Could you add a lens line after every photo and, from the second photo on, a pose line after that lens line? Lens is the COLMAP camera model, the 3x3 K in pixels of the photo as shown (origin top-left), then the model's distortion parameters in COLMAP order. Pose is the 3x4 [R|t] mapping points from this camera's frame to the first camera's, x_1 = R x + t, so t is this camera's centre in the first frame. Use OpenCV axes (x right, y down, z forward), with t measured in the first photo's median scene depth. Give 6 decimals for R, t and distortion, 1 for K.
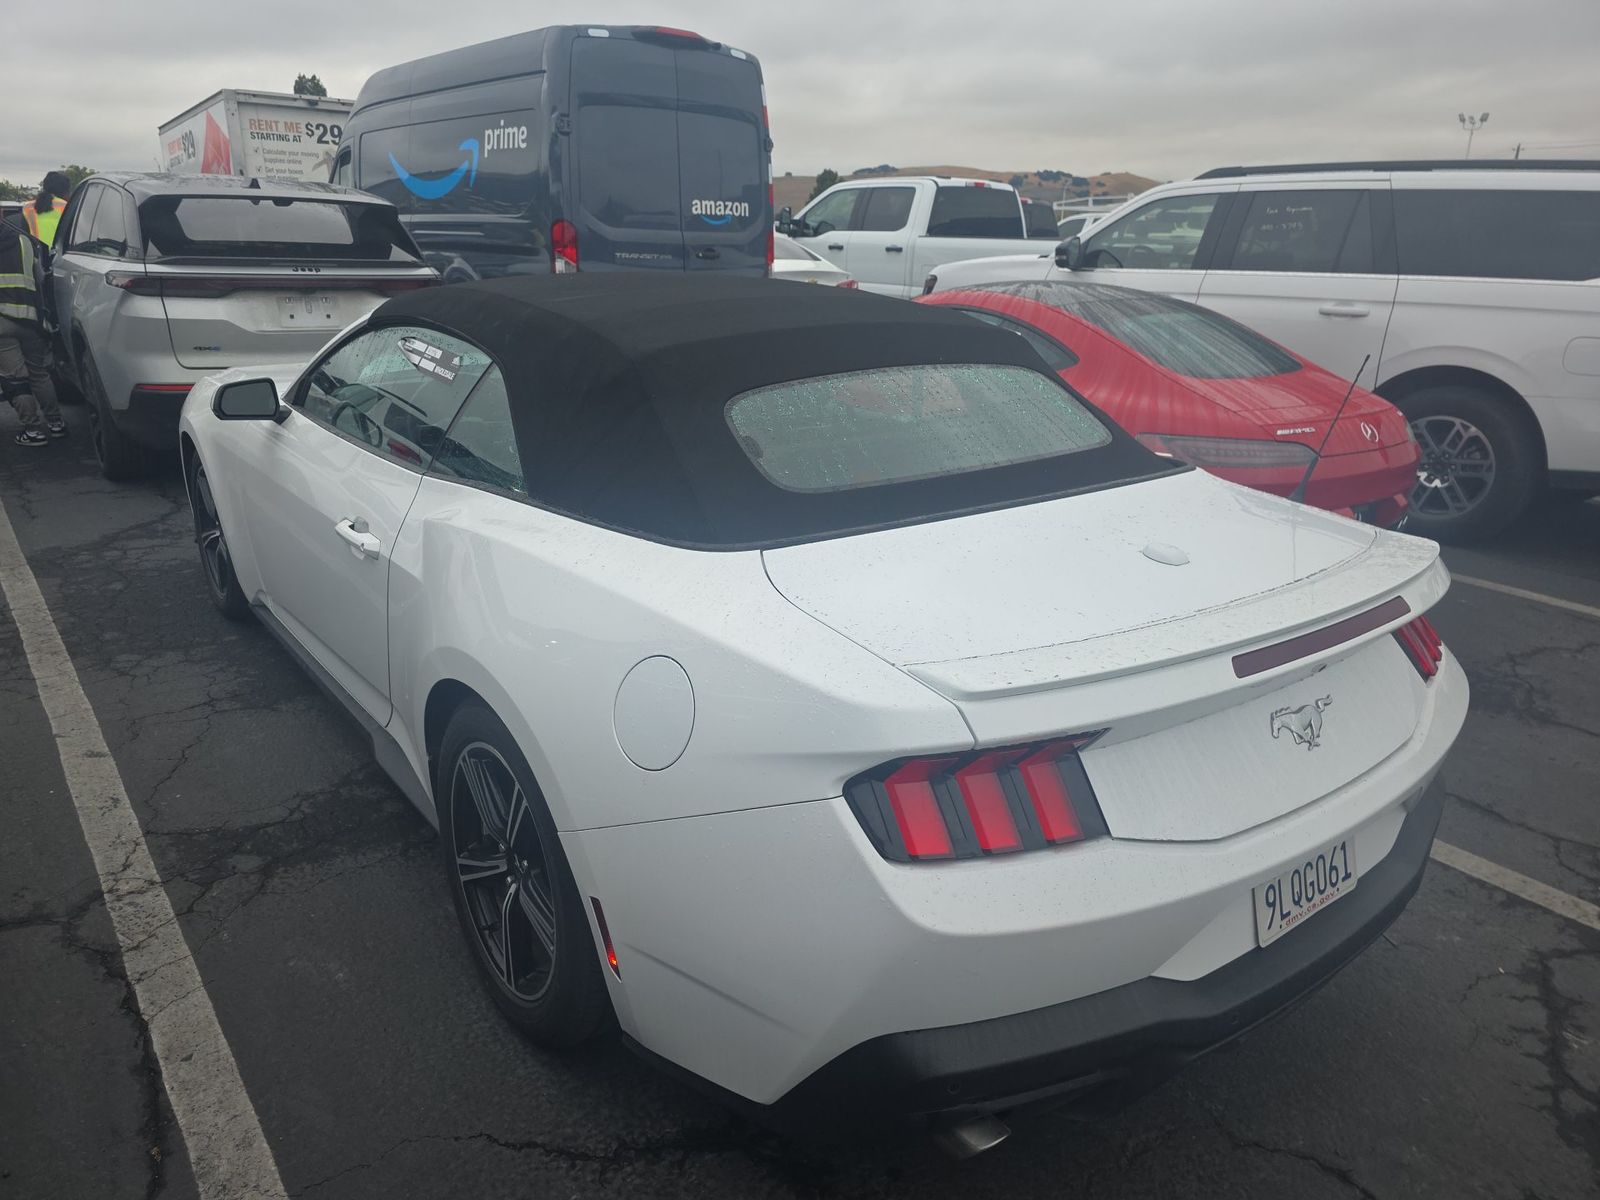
lens RADIAL K [[1077.9, 0, 807.5], [0, 1077.9, 594.1], [0, 0, 1]] dist [0.029565, -0.030314]
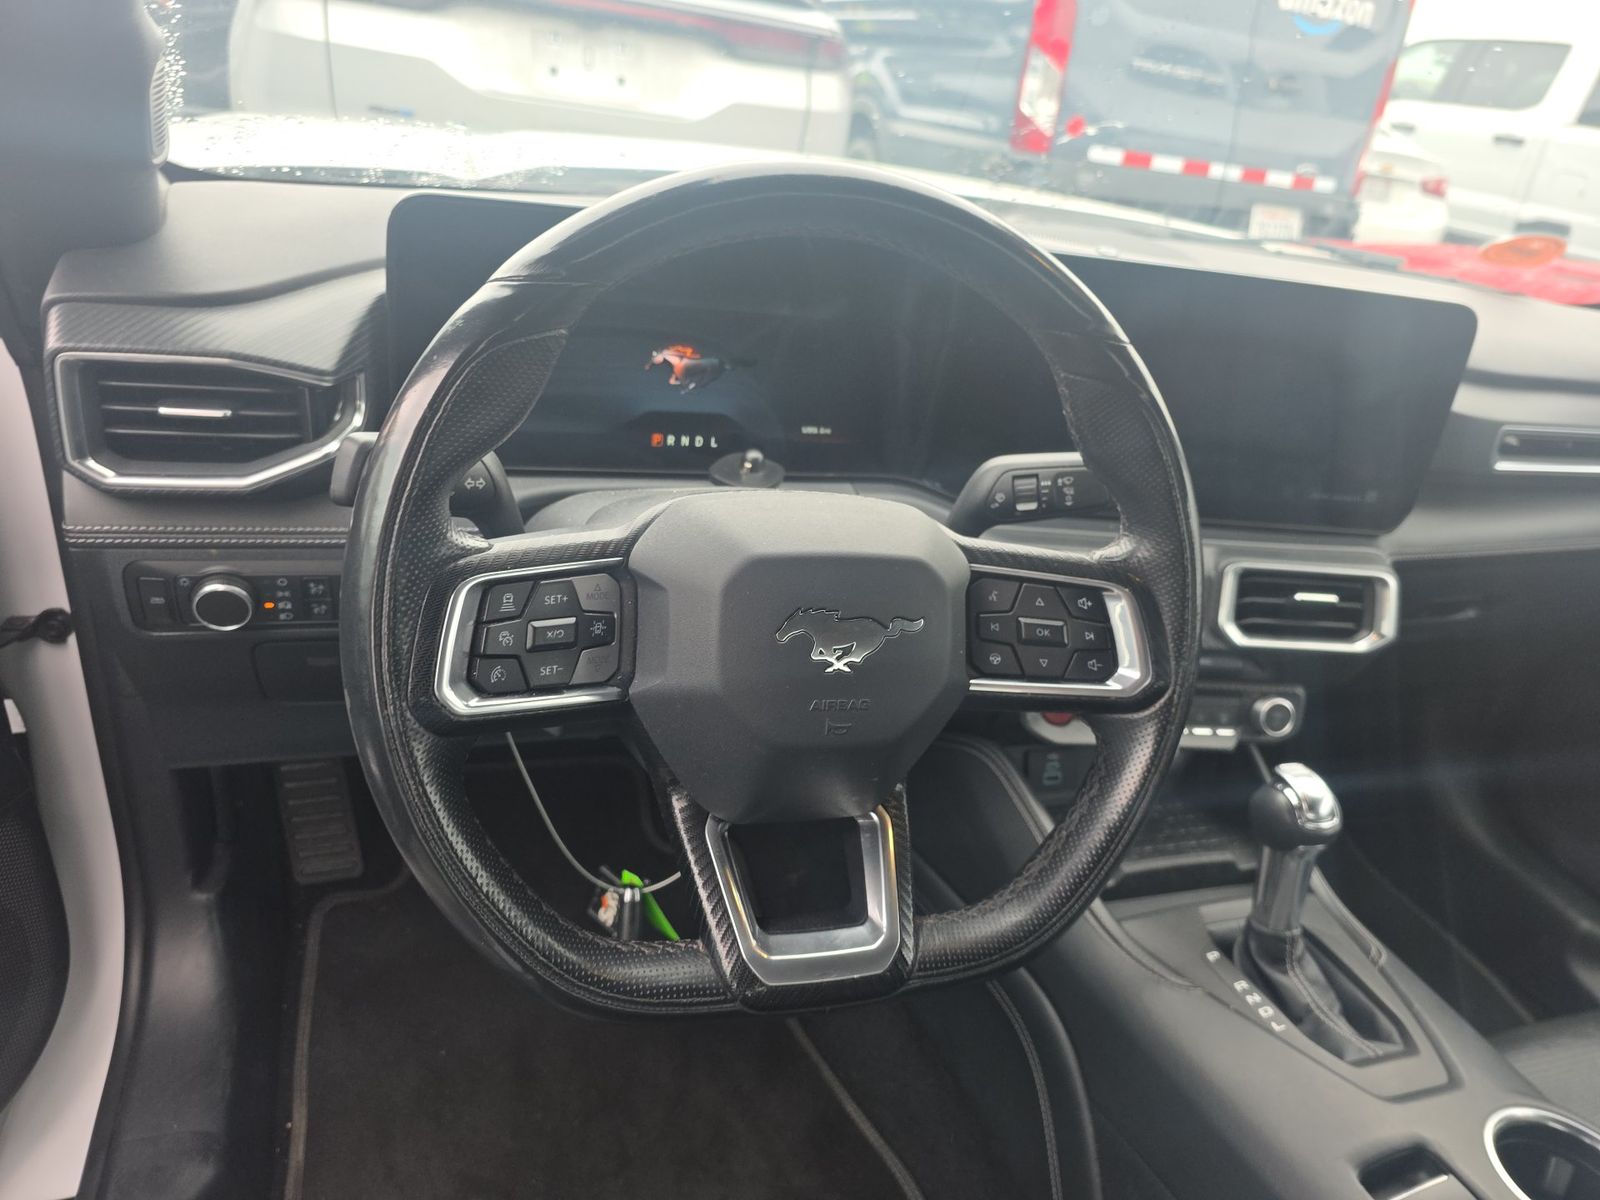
lens RADIAL K [[1077.9, 0, 811.8], [0, 1077.9, 625.2], [0, 0, 1]] dist [0.029565, -0.030314]
pose [[0.932353, 0.242852, -0.267844, -0.103349], [-0.209000, 0.966525, 0.148822, -0.067948], [0.295020, -0.082775, 0.951899, 0.349036]]
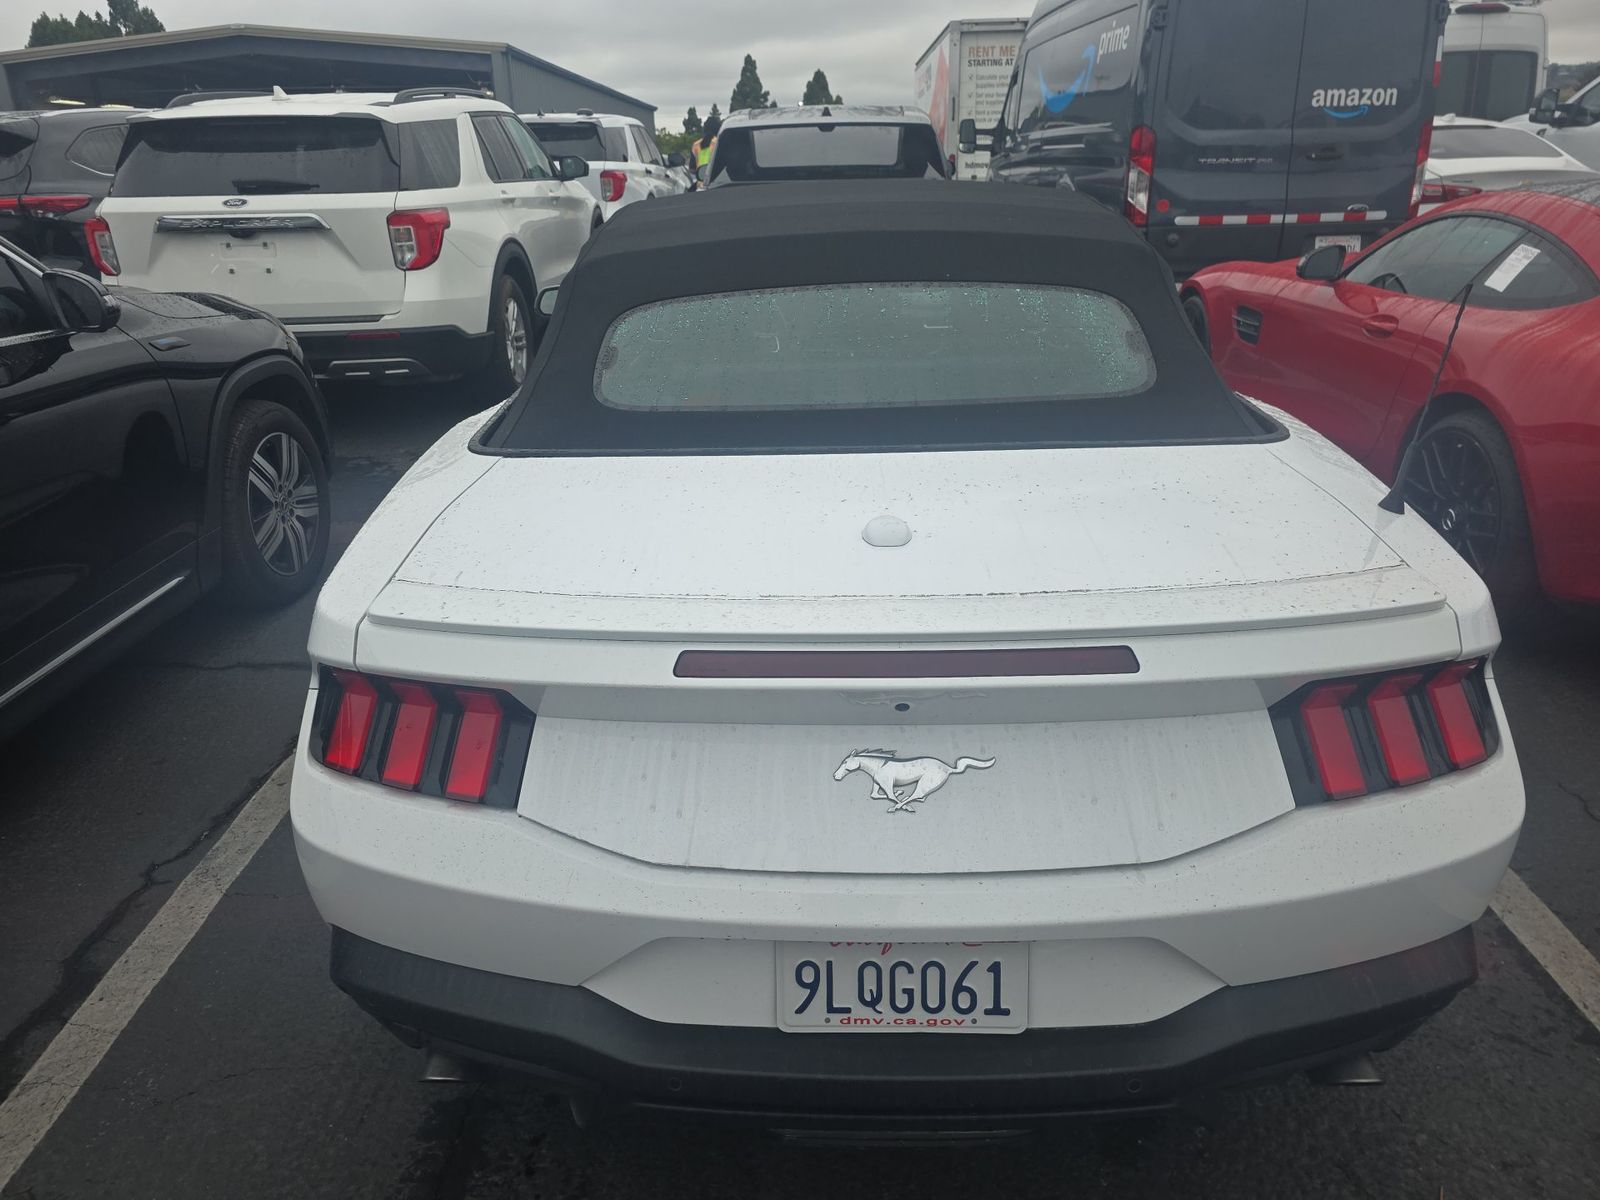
lens RADIAL K [[1077.9, 0, 802.4], [0, 1077.9, 599.3], [0, 0, 1]] dist [0.029565, -0.030314]
pose [[0.770689, 0.199192, -0.605278, 0.178503], [-0.154985, 0.979957, 0.125156, -0.017609], [0.618077, -0.002647, 0.786113, 0.082002]]
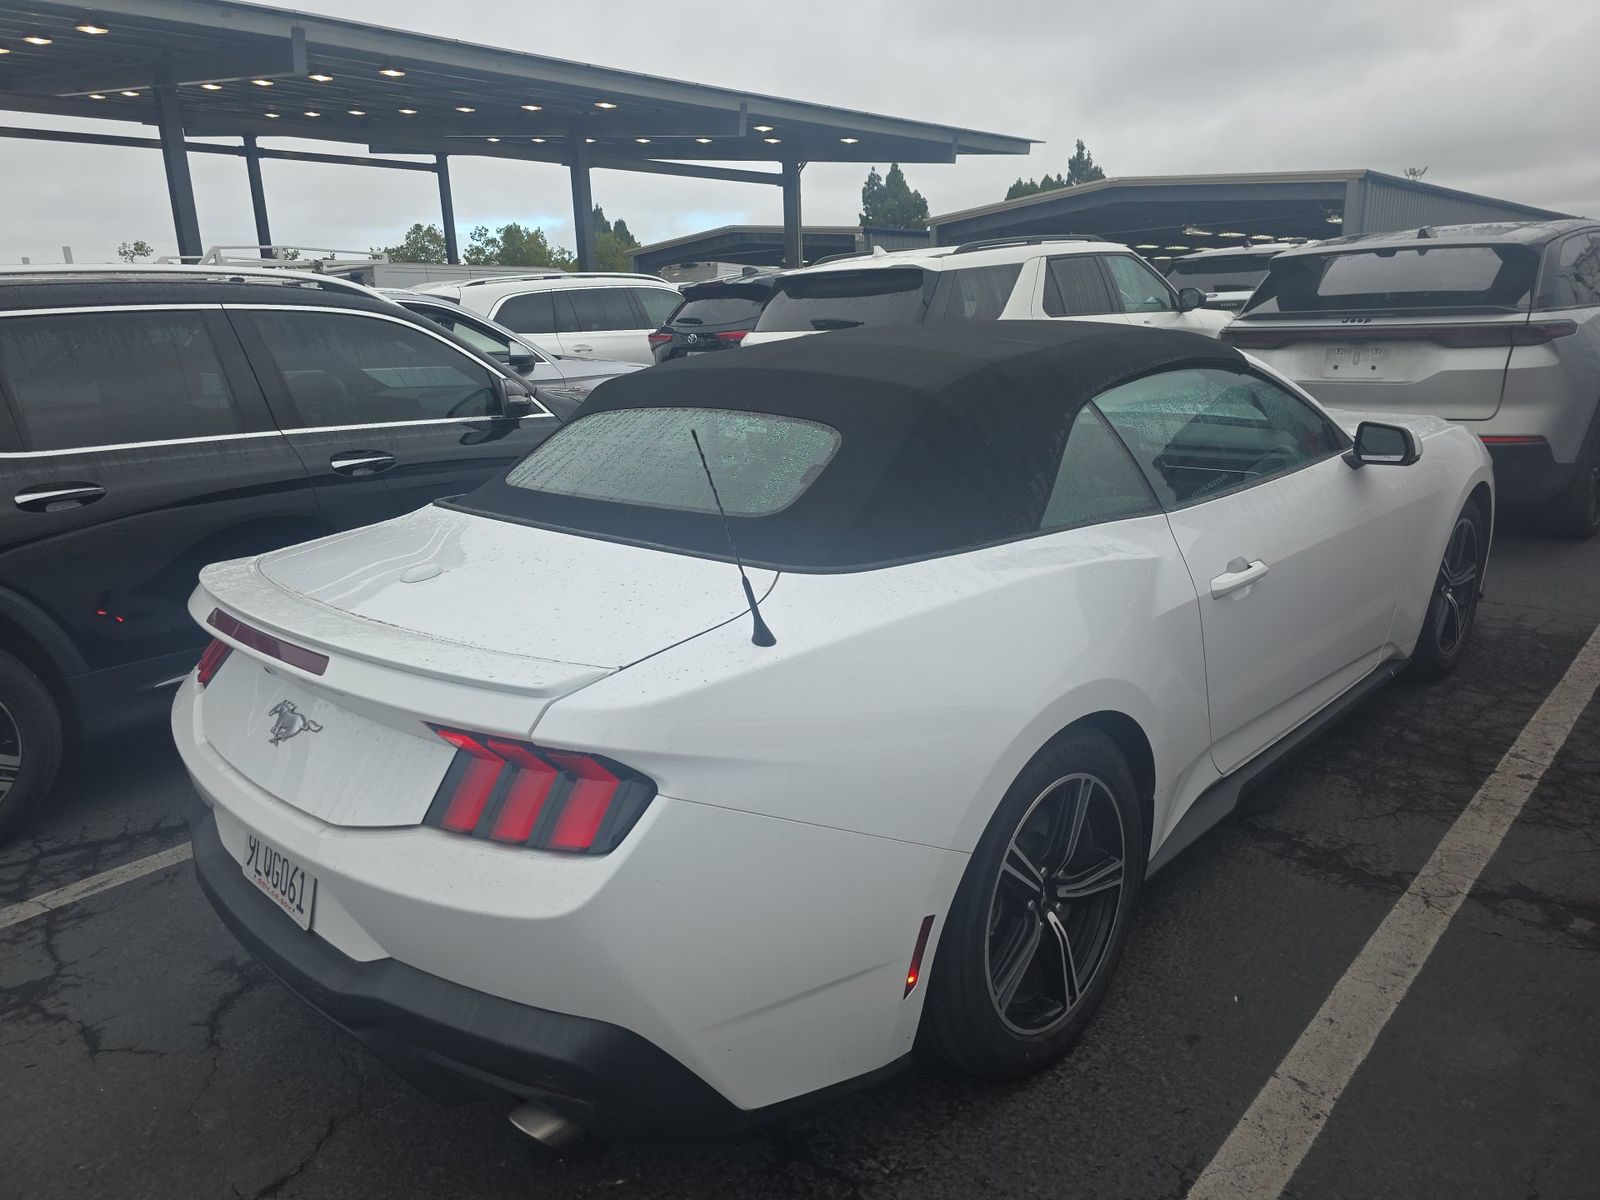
lens RADIAL K [[1077.9, 0, 783.2], [0, 1077.9, 594.1], [0, 0, 1]] dist [0.029565, -0.030314]
pose [[0.117030, 0.215412, -0.969485, 0.329051], [-0.261986, 0.948311, 0.179081, -0.069735], [0.957949, 0.233034, 0.167416, 0.265867]]
